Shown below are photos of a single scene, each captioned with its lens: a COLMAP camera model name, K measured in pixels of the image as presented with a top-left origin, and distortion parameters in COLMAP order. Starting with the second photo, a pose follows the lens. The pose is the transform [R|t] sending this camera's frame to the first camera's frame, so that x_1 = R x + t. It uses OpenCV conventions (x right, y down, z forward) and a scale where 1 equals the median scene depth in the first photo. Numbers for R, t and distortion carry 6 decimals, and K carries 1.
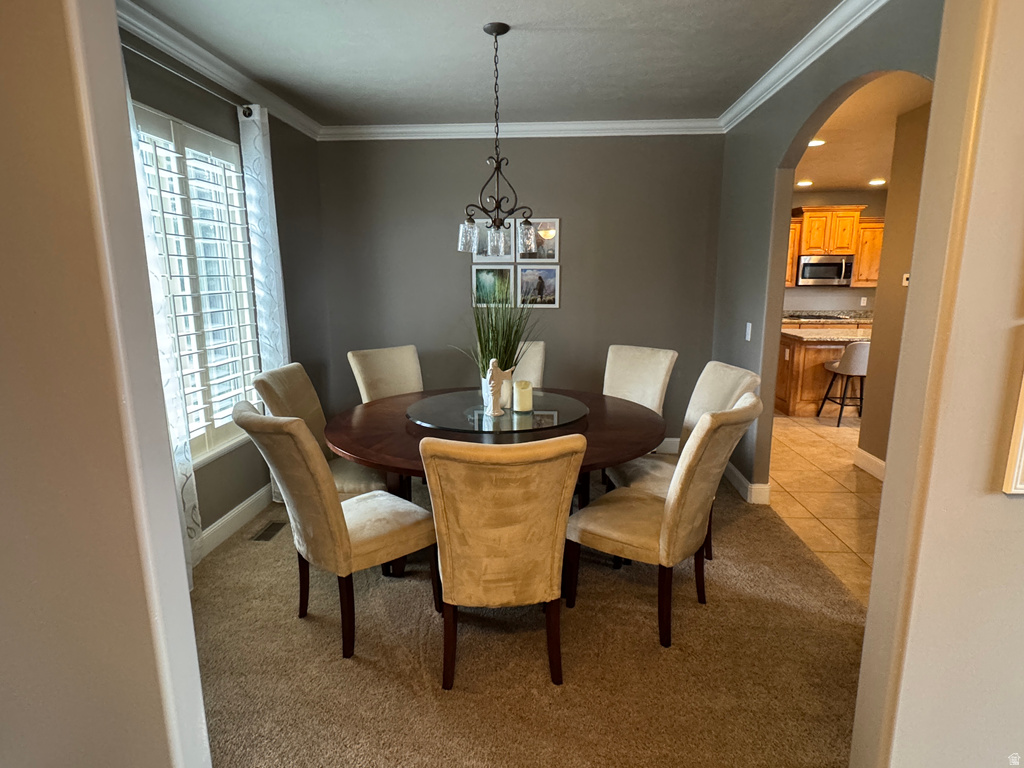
lens RADIAL K [[559.5, 0, 512.0], [0, 559.5, 384.0], [0, 0, 1]] dist [-0.001074, 0.000875]
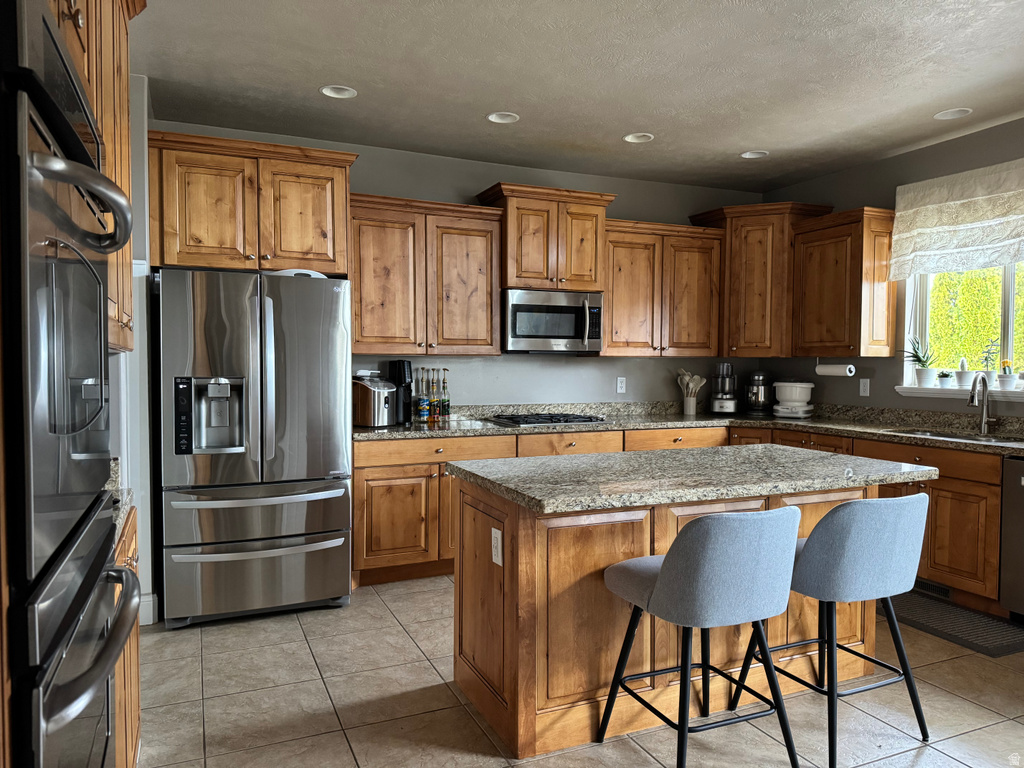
lens RADIAL K [[717.1, 0, 512.0], [0, 717.1, 384.0], [0, 0, 1]] dist [-0.001058, -0.001305]
pose [[0.886378, -0.002809, 0.462953, 0.248184], [0.076153, 0.987245, -0.139814, -0.068332], [-0.456656, 0.159183, 0.875287, 0.497957]]
